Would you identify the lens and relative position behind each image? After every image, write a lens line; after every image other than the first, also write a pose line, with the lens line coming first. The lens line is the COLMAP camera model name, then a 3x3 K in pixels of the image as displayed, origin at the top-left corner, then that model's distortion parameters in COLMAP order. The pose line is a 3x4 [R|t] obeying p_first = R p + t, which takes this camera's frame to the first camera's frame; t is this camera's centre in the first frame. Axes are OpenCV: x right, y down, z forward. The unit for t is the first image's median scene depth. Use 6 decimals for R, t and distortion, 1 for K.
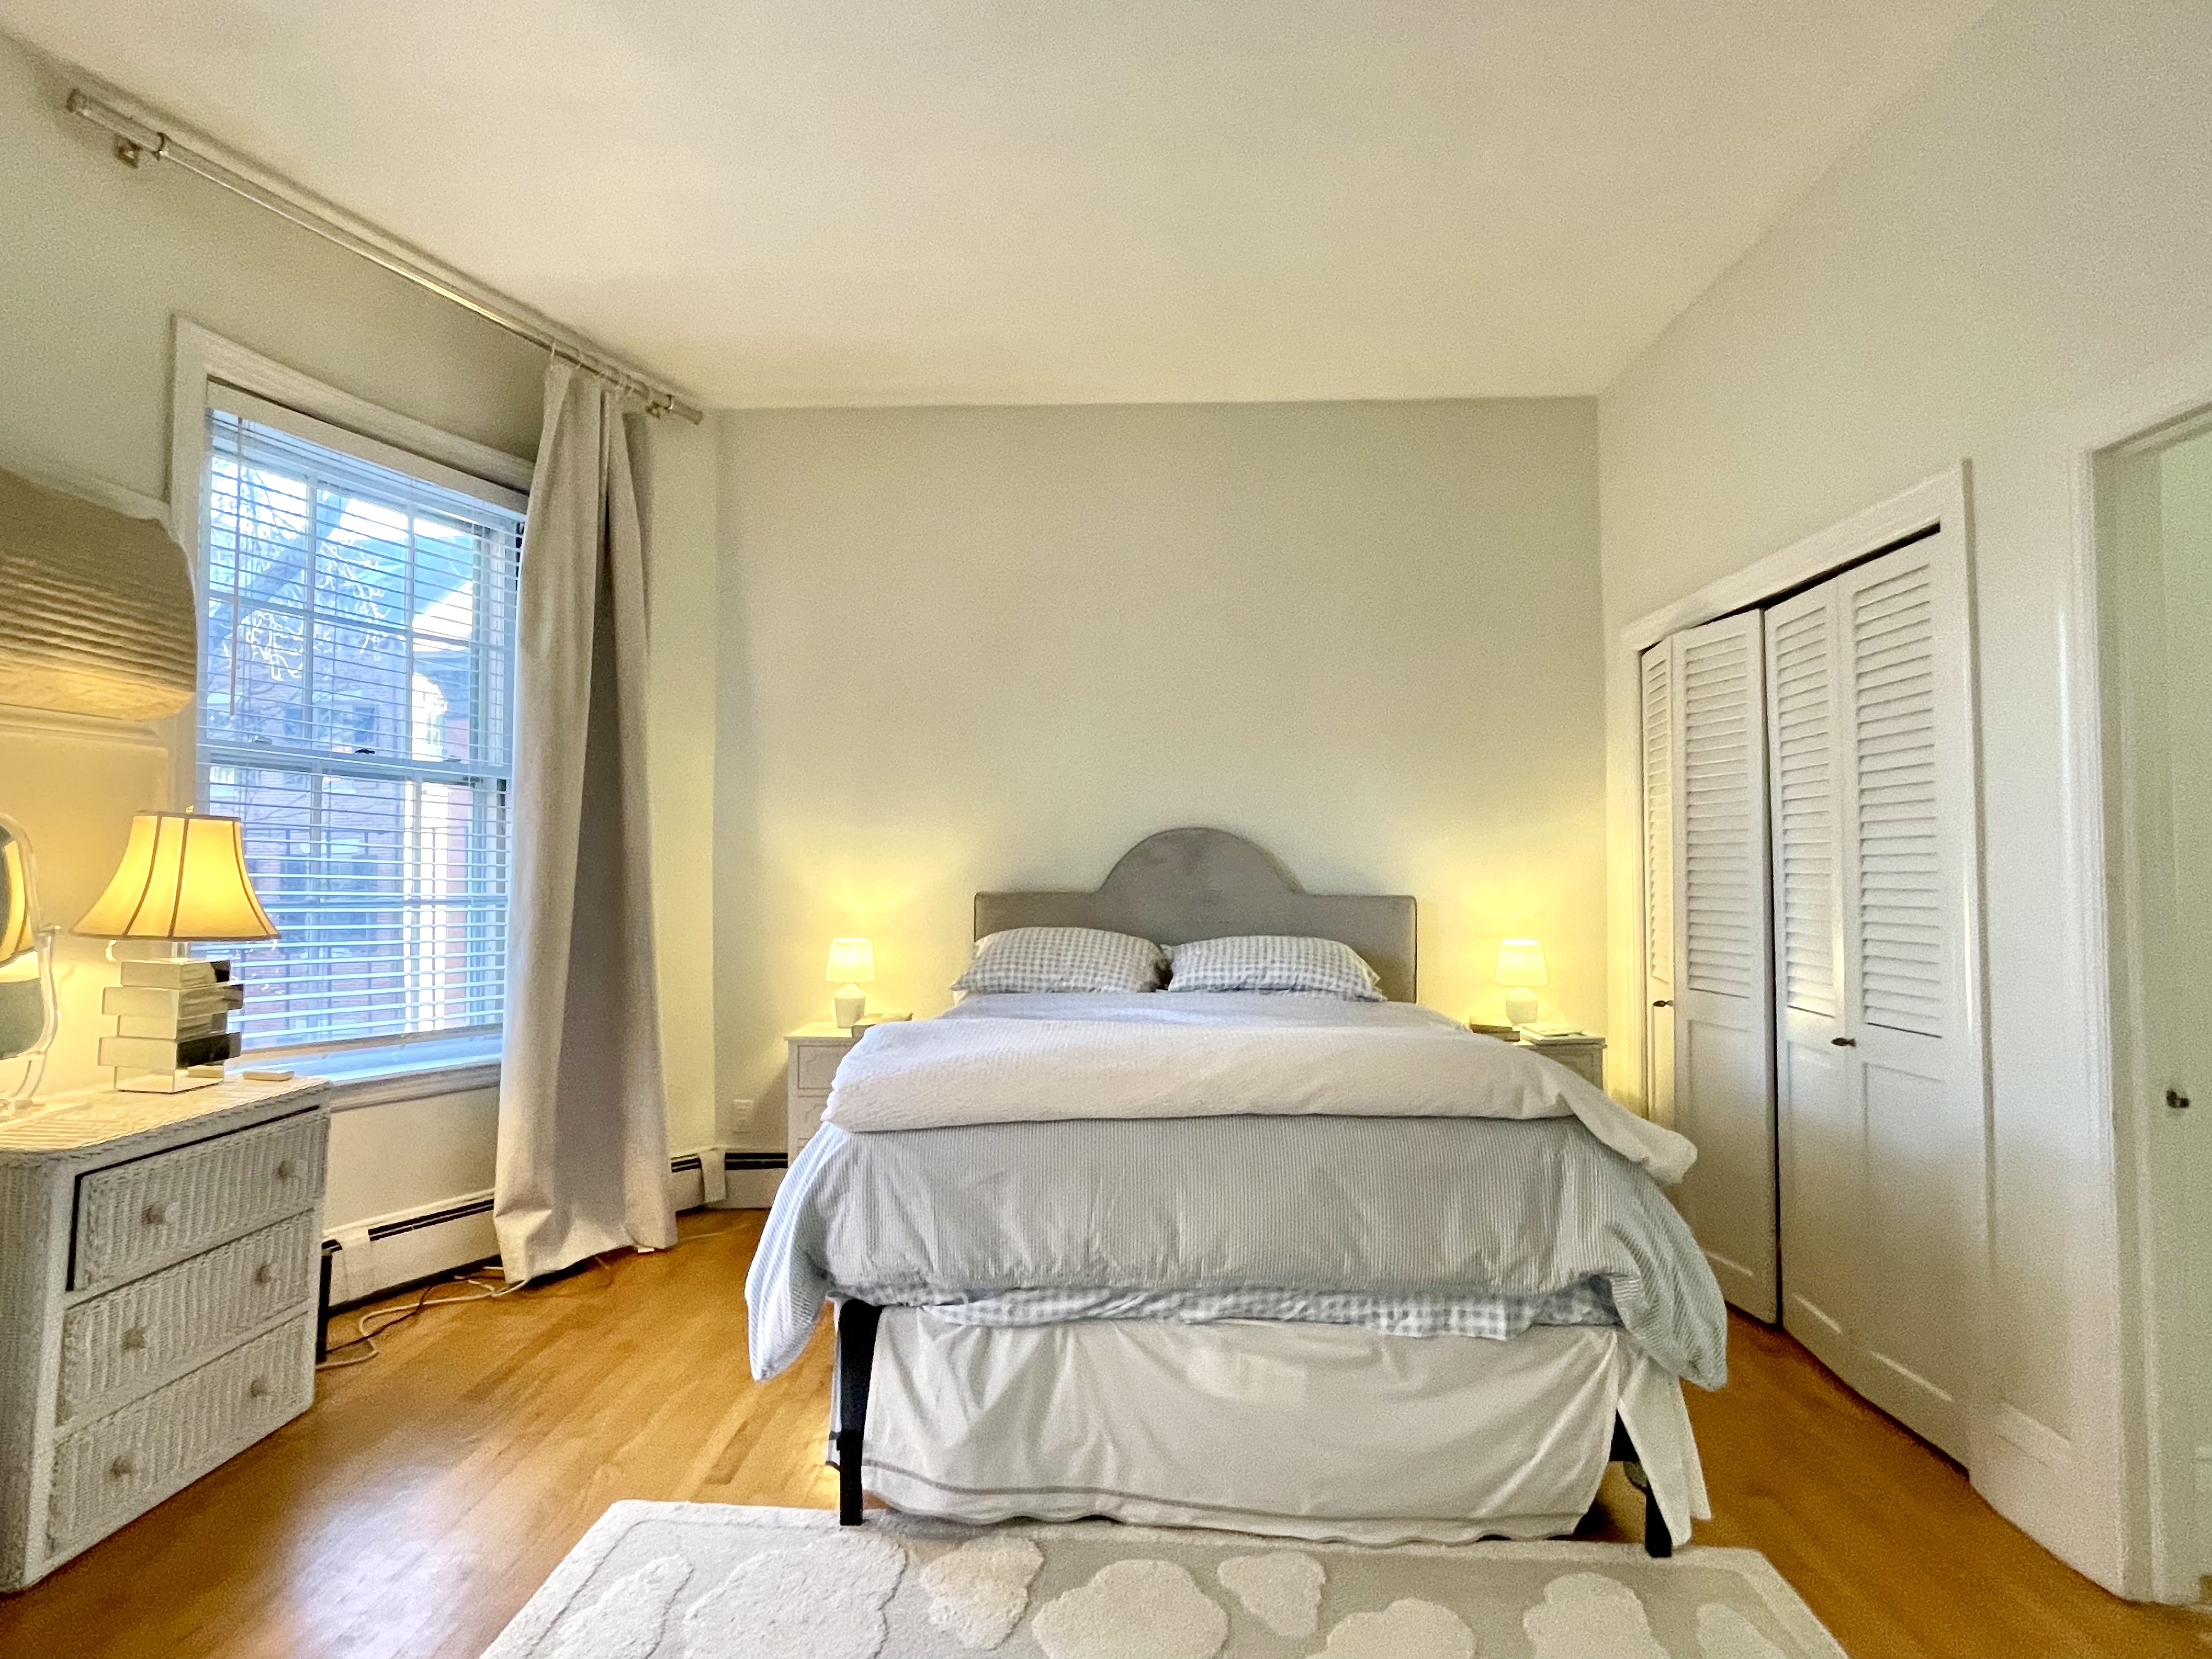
lens RADIAL K [[1183.8, 0, 1100.0], [0, 1183.8, 832.2], [0, 0, 1]] dist [0.001924, -0.005405]
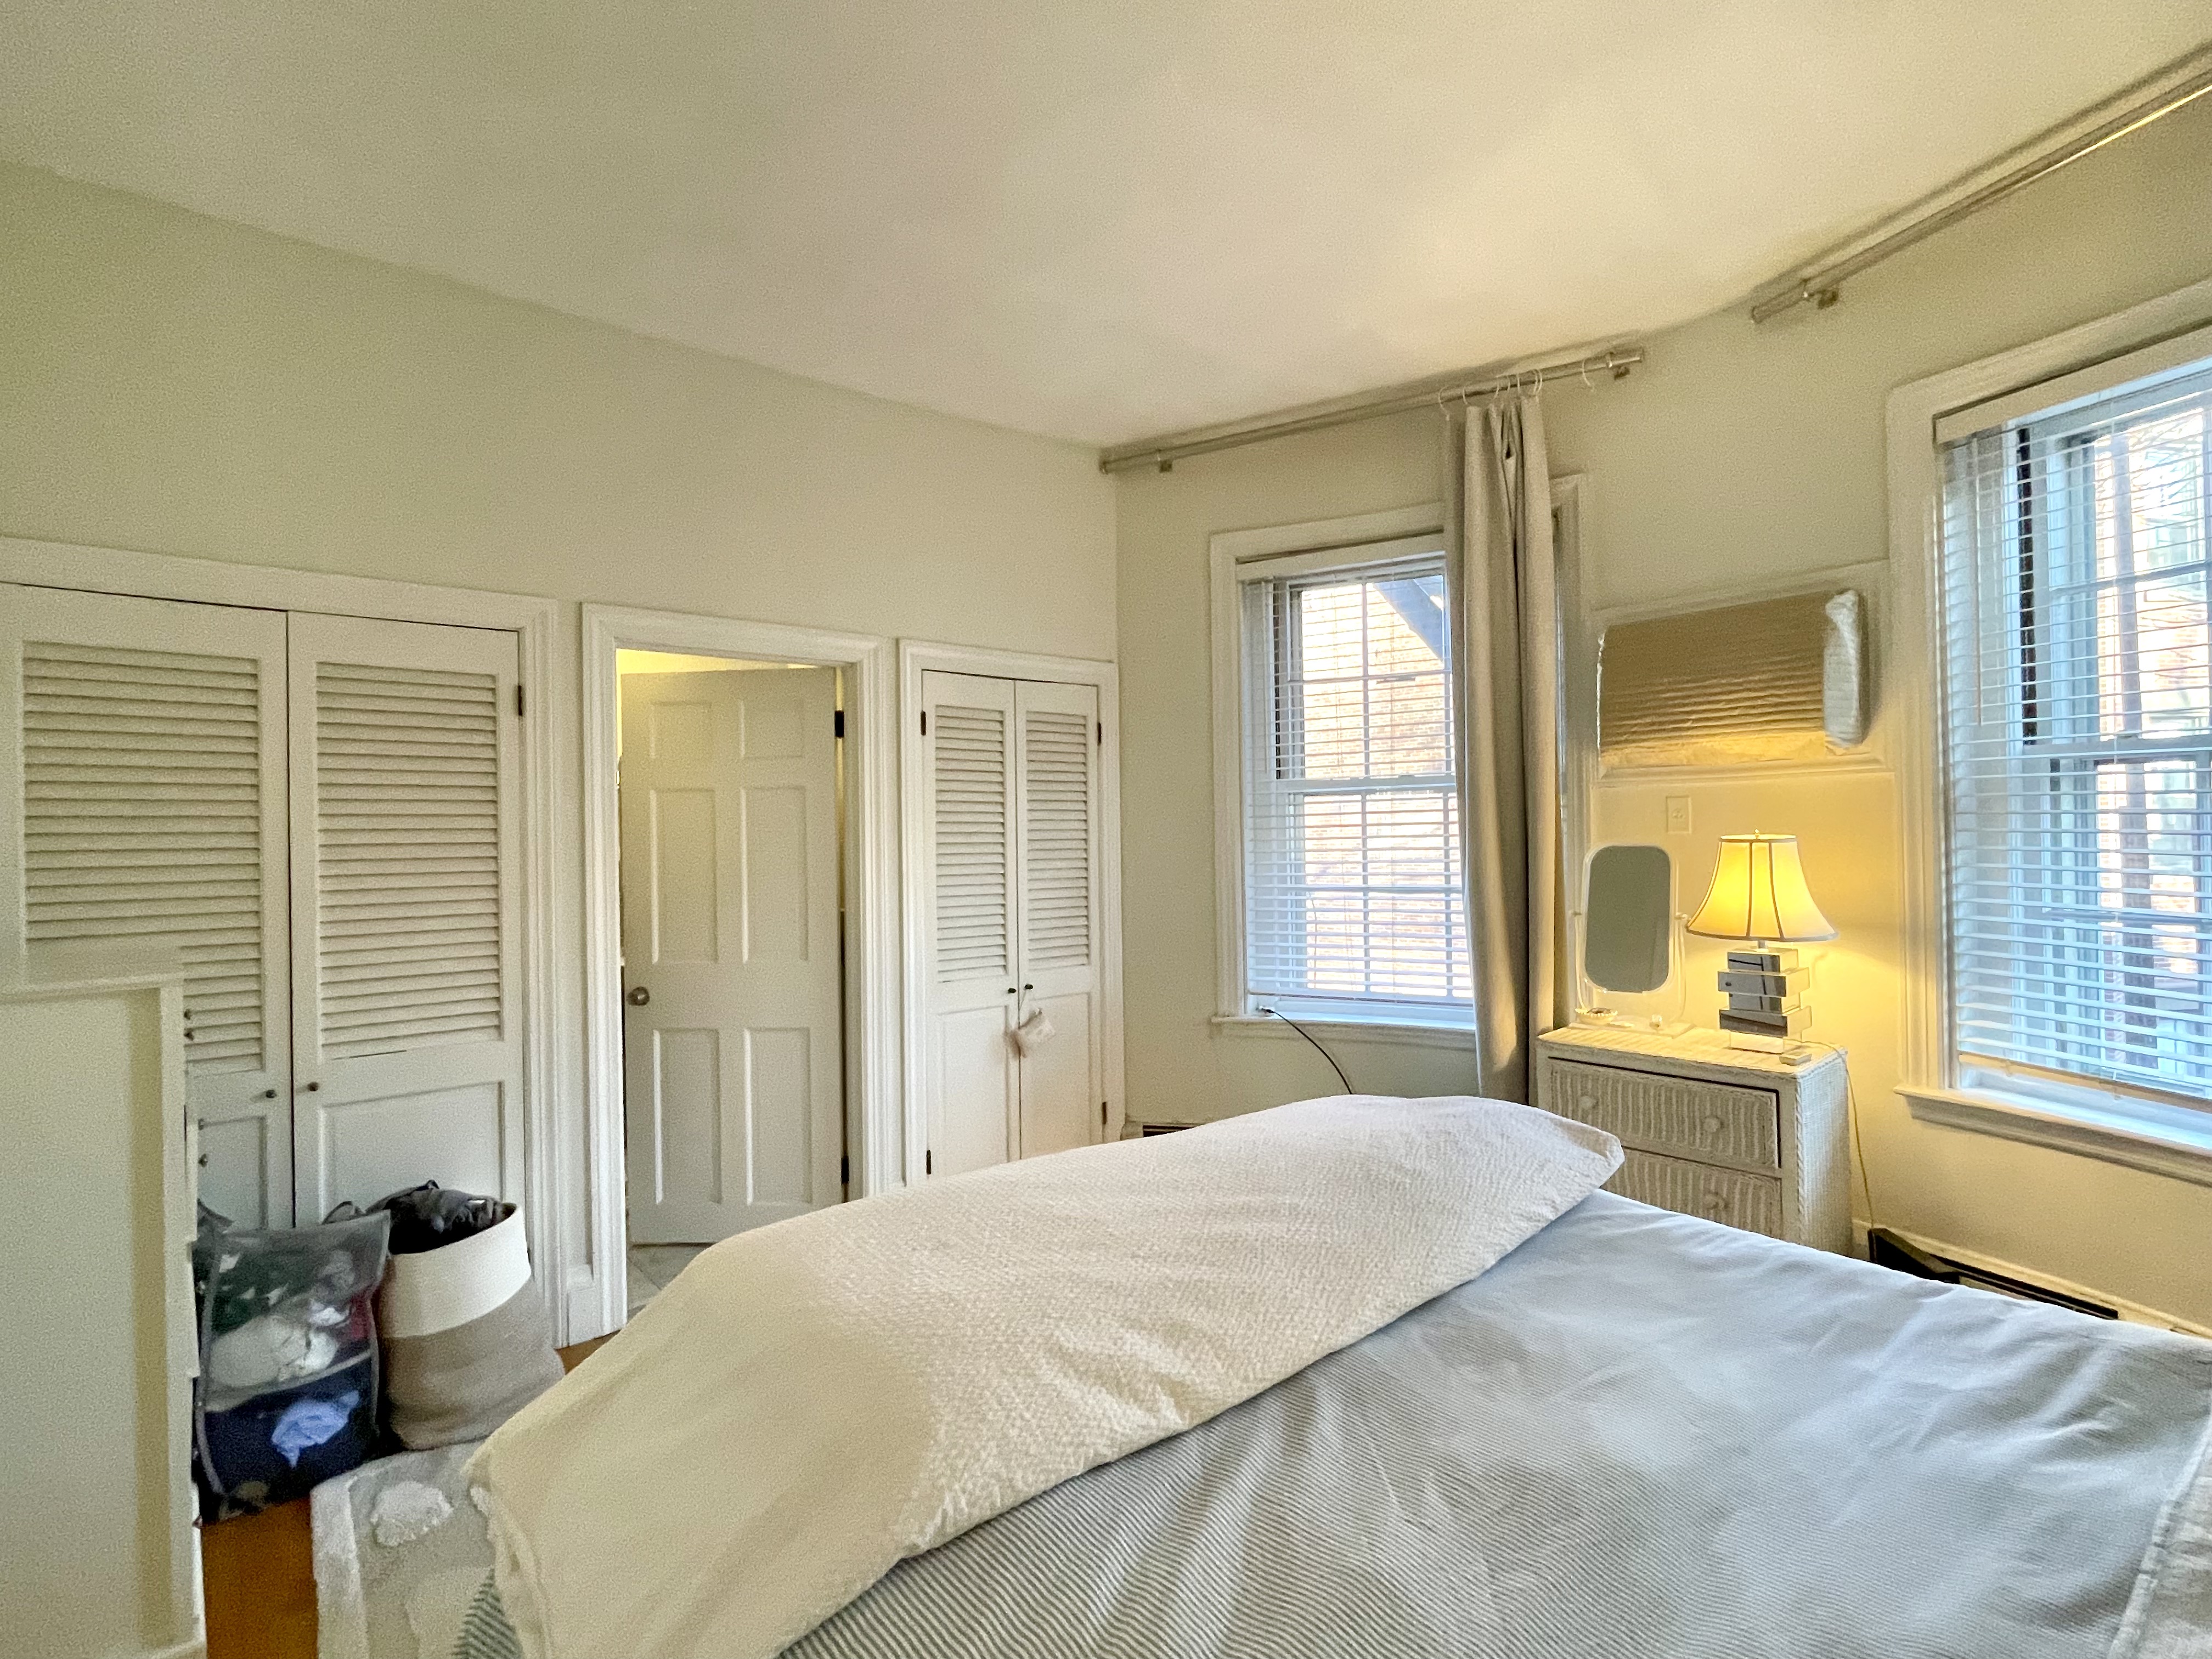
lens RADIAL K [[1072.2, 0, 1099.7], [0, 1072.2, 828.3], [0, 0, 1]] dist [-0.004513, 0.000796]
pose [[-0.766802, 0.001821, -0.641882, 0.408715], [0.034085, 0.998701, -0.037885, -0.003807], [0.640979, -0.050929, -0.765867, 1.147511]]
